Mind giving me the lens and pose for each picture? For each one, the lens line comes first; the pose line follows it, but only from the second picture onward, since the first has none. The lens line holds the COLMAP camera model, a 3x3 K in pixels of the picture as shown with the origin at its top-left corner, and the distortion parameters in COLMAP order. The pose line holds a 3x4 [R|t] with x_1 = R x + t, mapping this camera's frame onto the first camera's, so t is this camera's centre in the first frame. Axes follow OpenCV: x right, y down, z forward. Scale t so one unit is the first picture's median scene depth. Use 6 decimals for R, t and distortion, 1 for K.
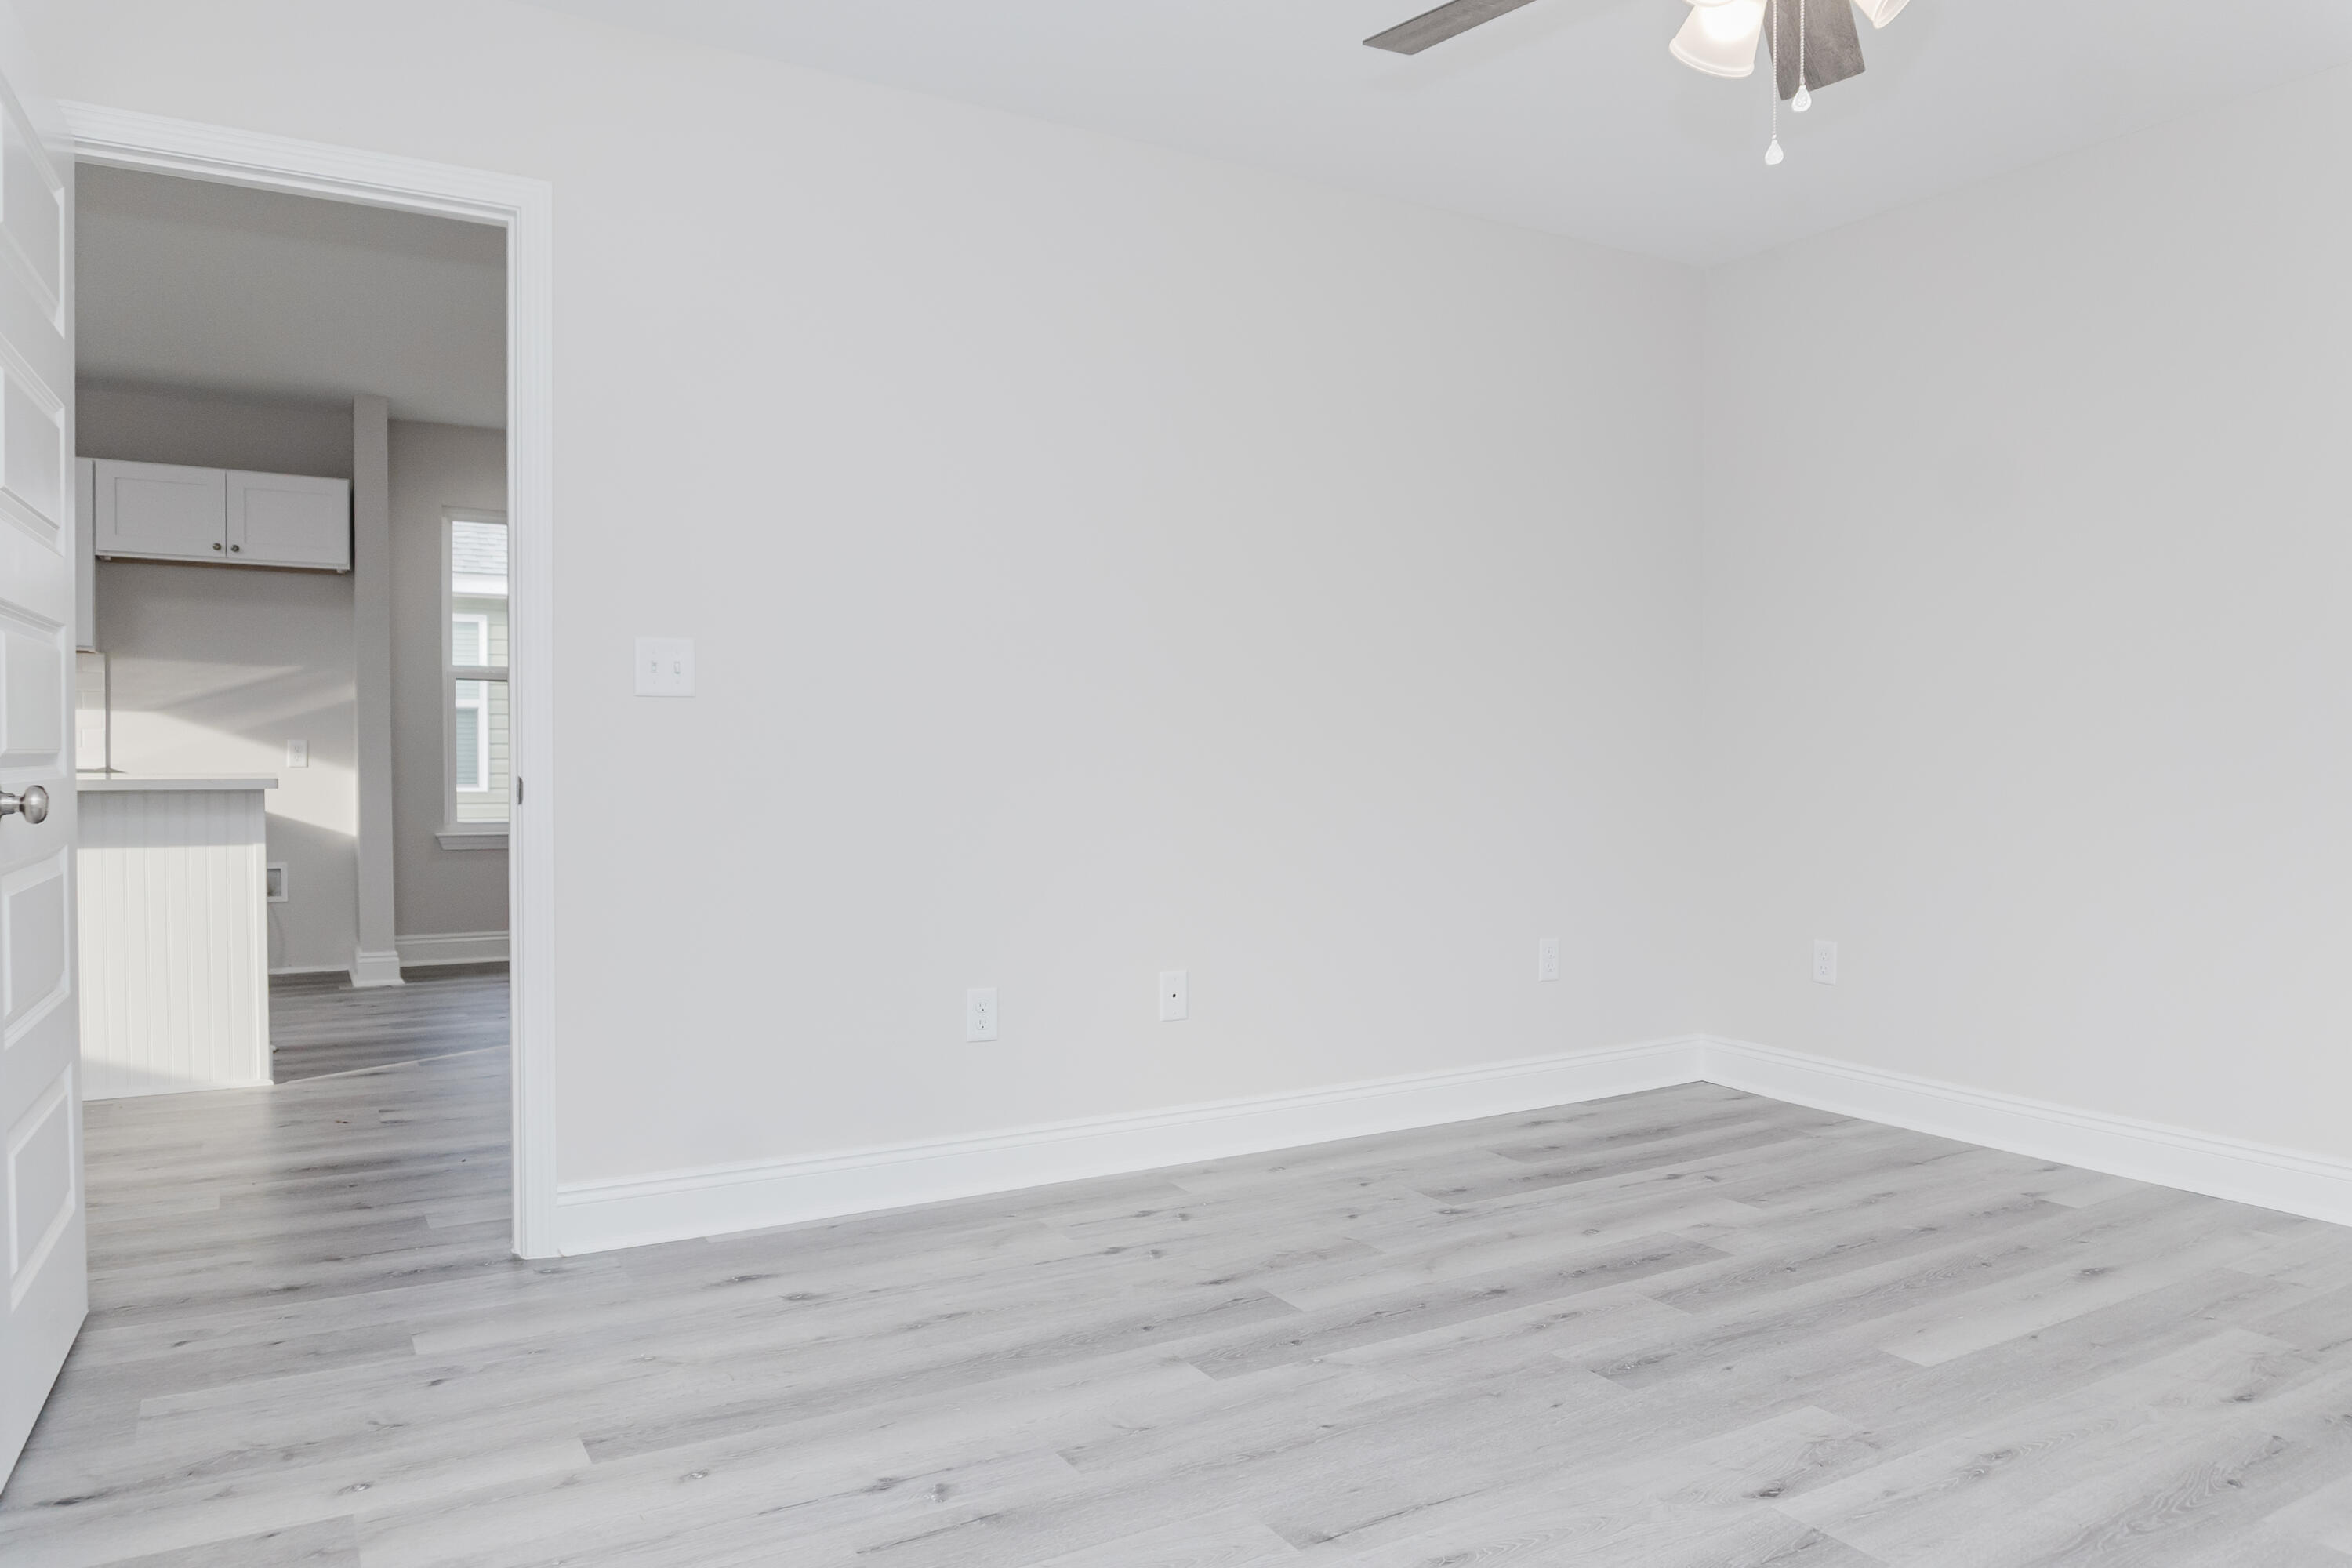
lens RADIAL K [[1580.6, 0, 1176.0], [0, 1580.6, 784.0], [0, 0, 1]] dist [-0.008946, -0.000537]
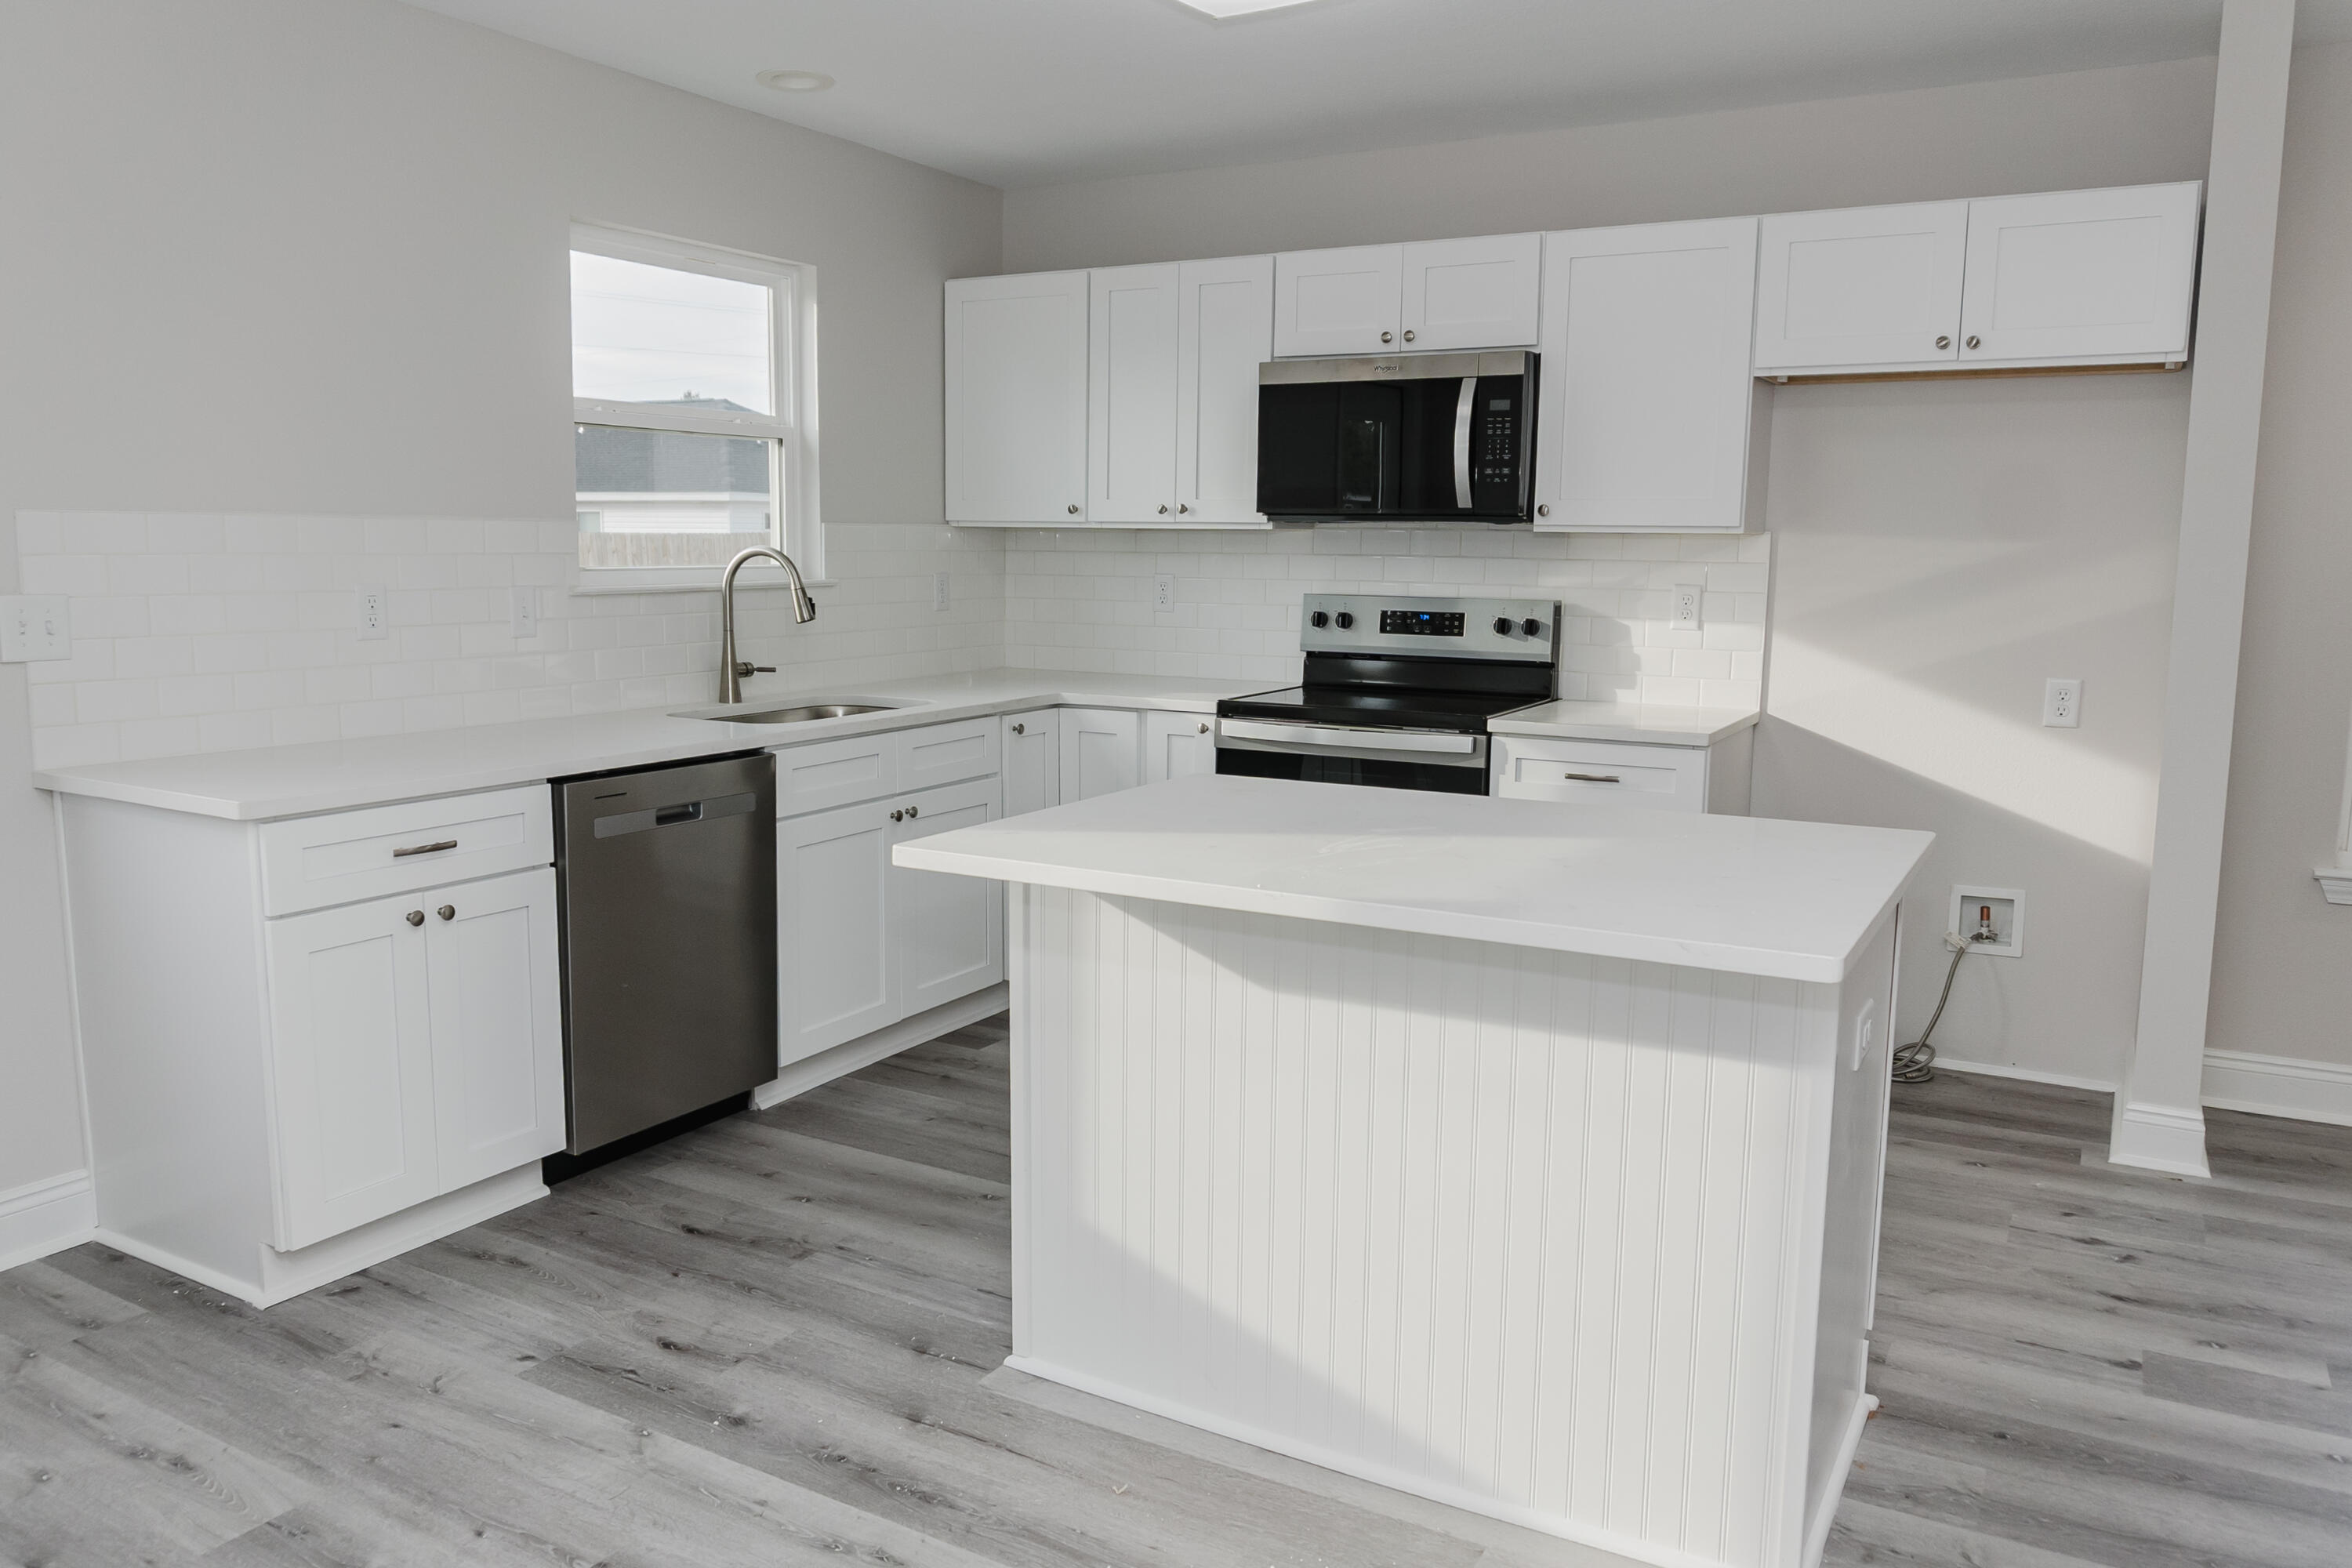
lens RADIAL K [[1627.0, 0, 1176.0], [0, 1627.0, 784.0], [0, 0, 1]] dist [-0.005721, -0.002892]
pose [[0.514484, 0.126849, -0.848066, -0.233583], [-0.025042, 0.990799, 0.133006, -0.063491], [0.857134, -0.047192, 0.512927, 0.452780]]
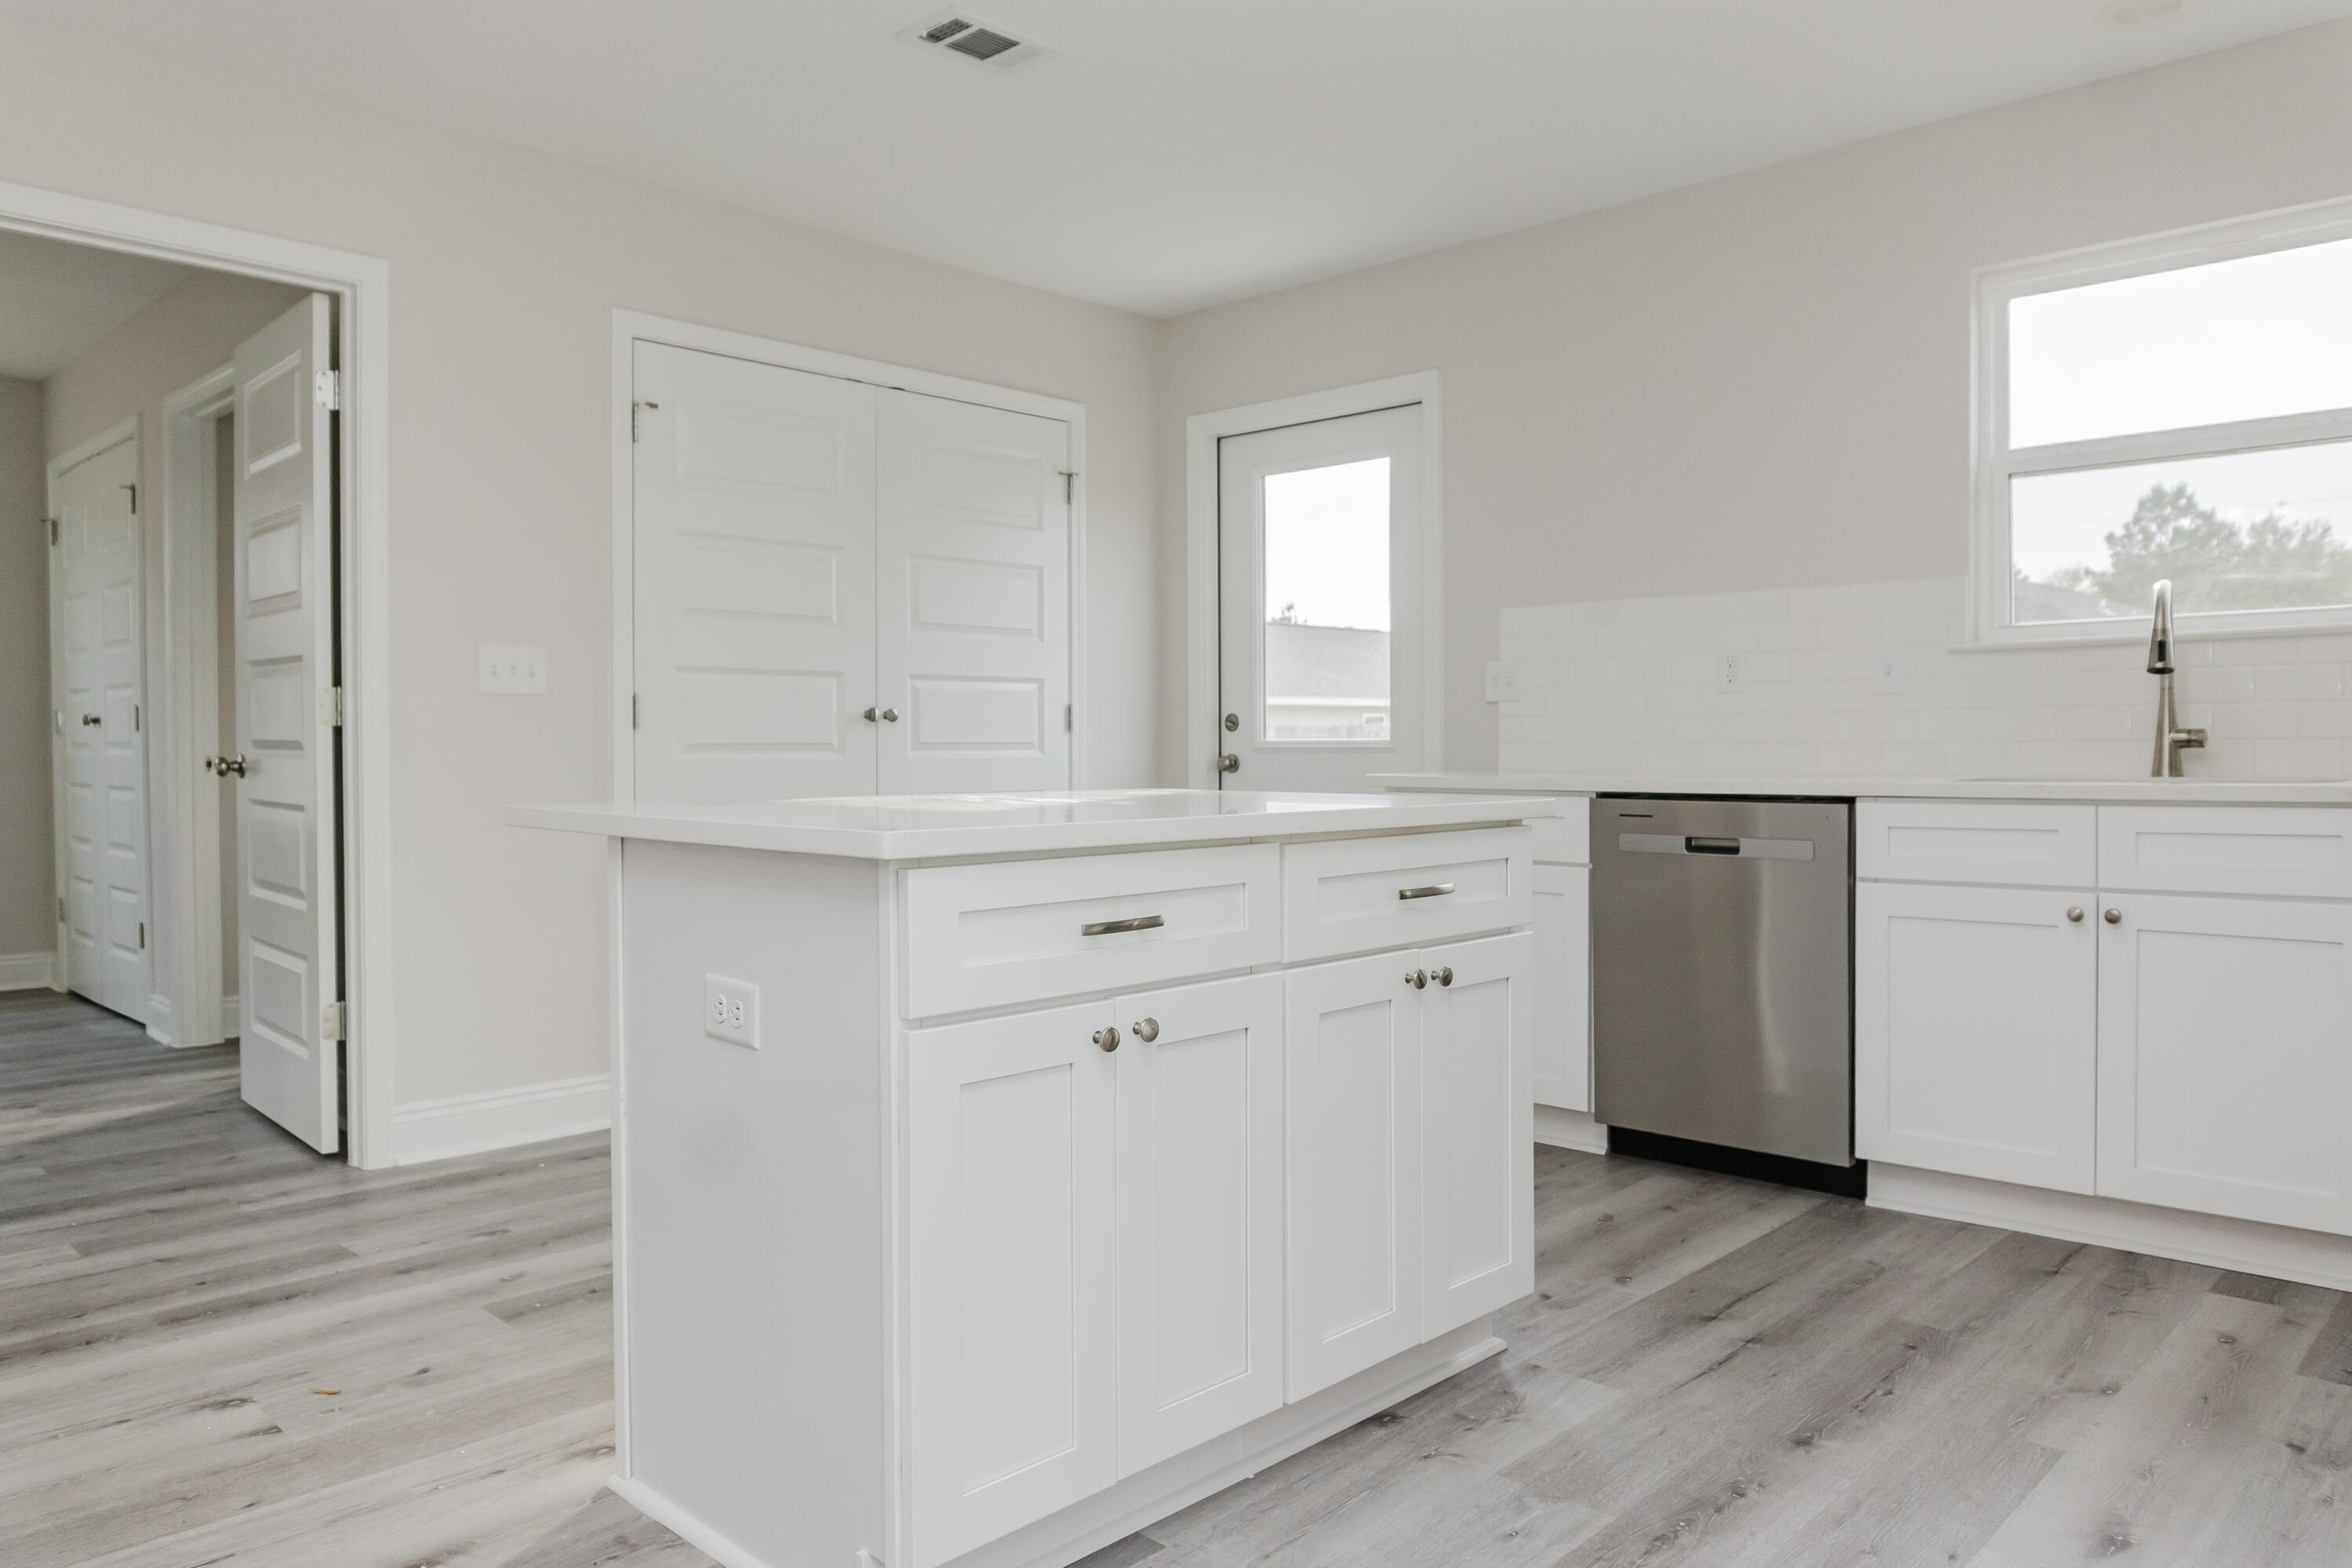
lens RADIAL K [[1652.4, 0, 1212.0], [0, 1652.4, 795.3], [0, 0, 1]] dist [-0.033577, -0.002159]
pose [[-0.953327, 0.015909, -0.301519, -0.434335], [0.002837, 0.999039, 0.043742, -0.021342], [0.301925, 0.040845, -0.952456, 1.065150]]
